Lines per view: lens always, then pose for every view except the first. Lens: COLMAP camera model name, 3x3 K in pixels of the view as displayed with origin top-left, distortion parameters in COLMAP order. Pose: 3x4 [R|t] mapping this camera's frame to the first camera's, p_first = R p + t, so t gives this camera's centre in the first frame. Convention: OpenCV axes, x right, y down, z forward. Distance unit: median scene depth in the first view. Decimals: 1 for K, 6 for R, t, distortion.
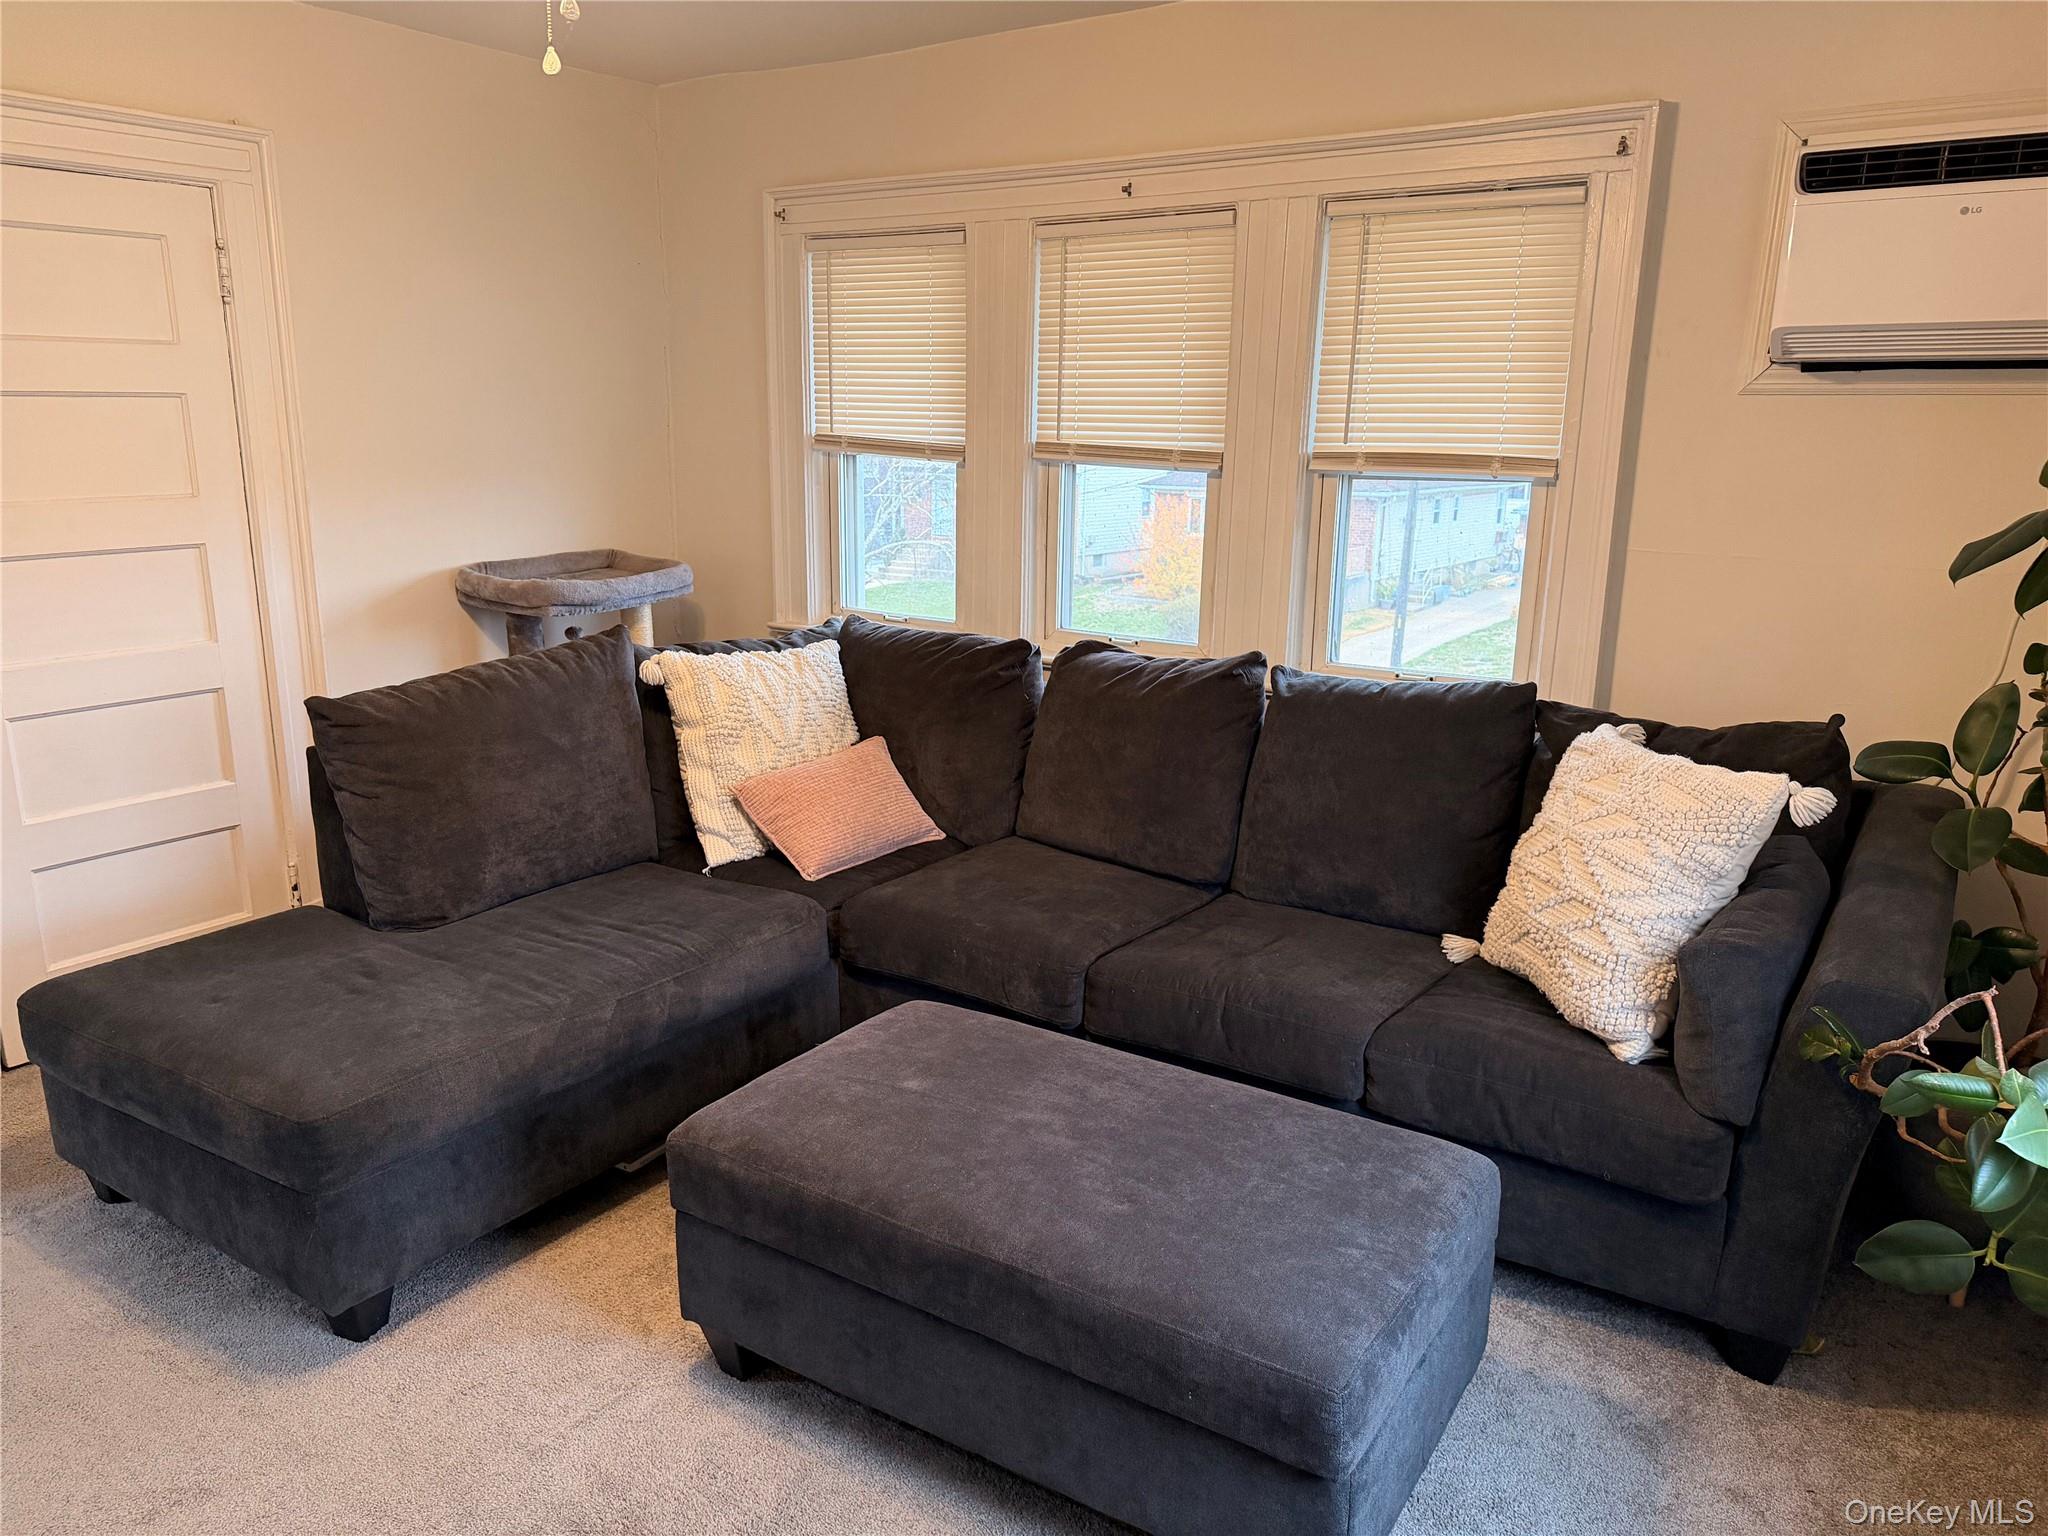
lens RADIAL K [[1426.1, 0, 1030.2], [0, 1426.1, 761.1], [0, 0, 1]] dist [0.120990, -0.175391]
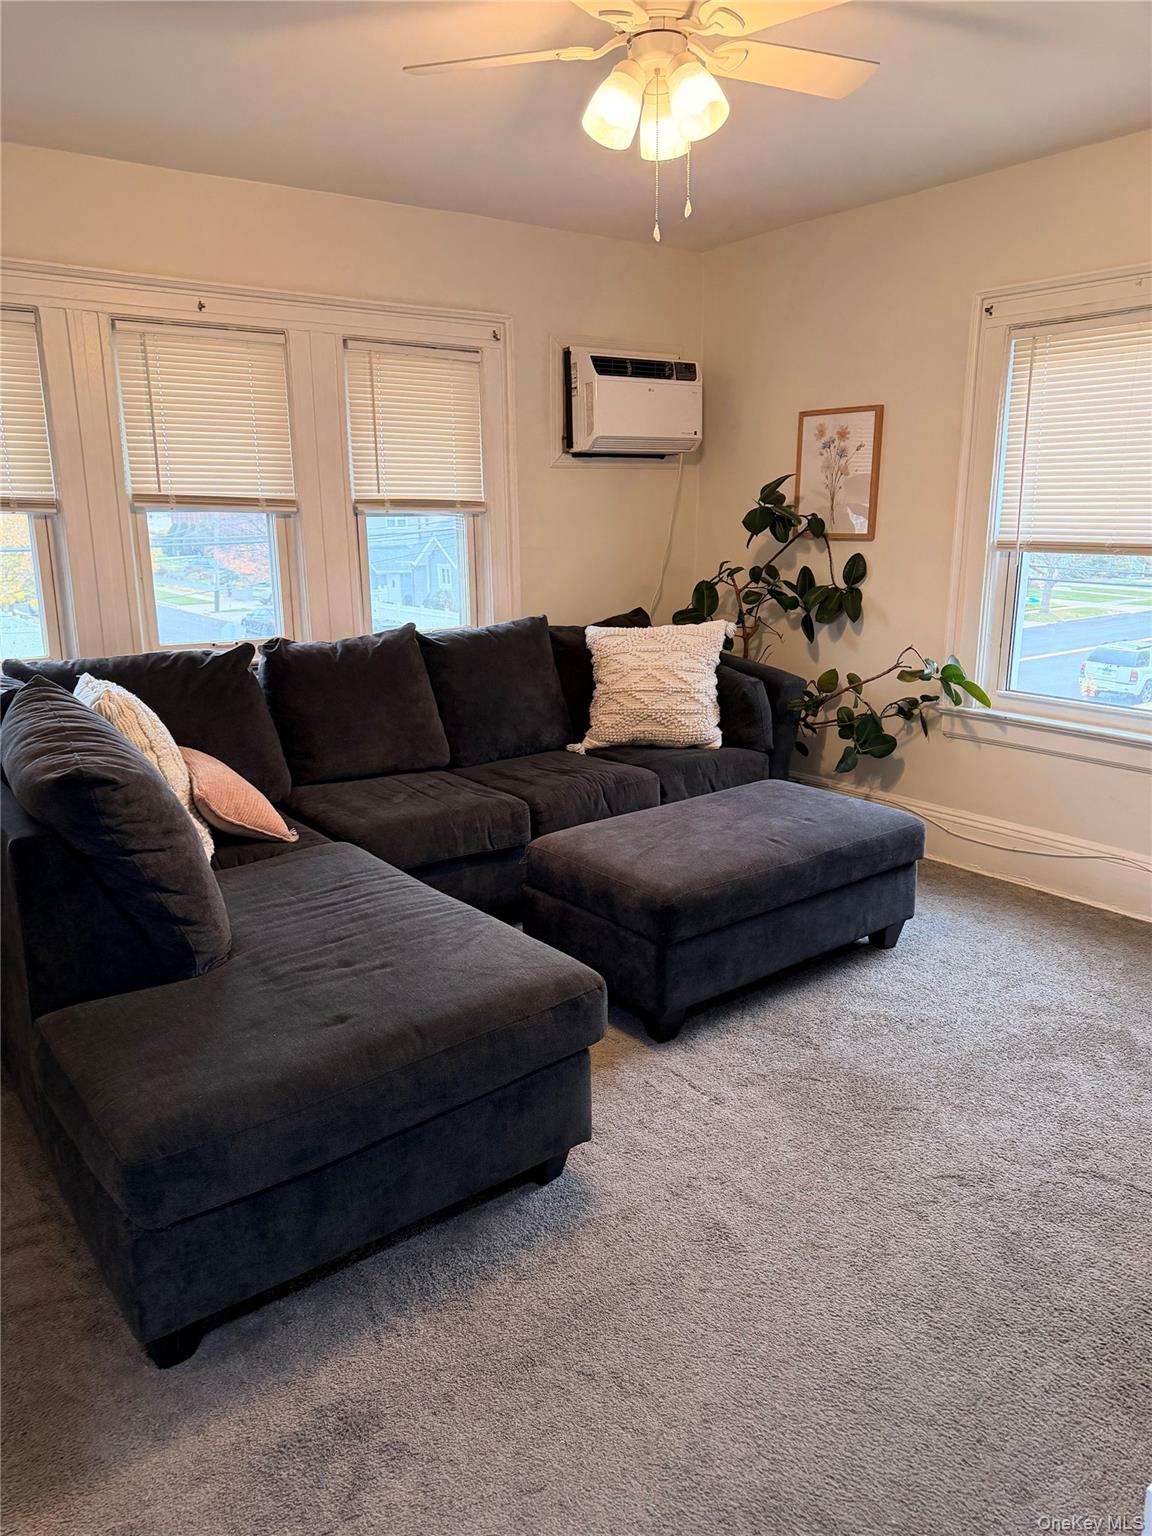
lens RADIAL K [[1069.6, 0, 580.1], [0, 1069.6, 775.5], [0, 0, 1]] dist [0.120990, -0.175391]
pose [[0.343084, -0.241755, 0.907661, -0.865765], [0.227424, 0.958940, 0.169450, -0.068274], [-0.911357, 0.148288, 0.383978, 0.361207]]
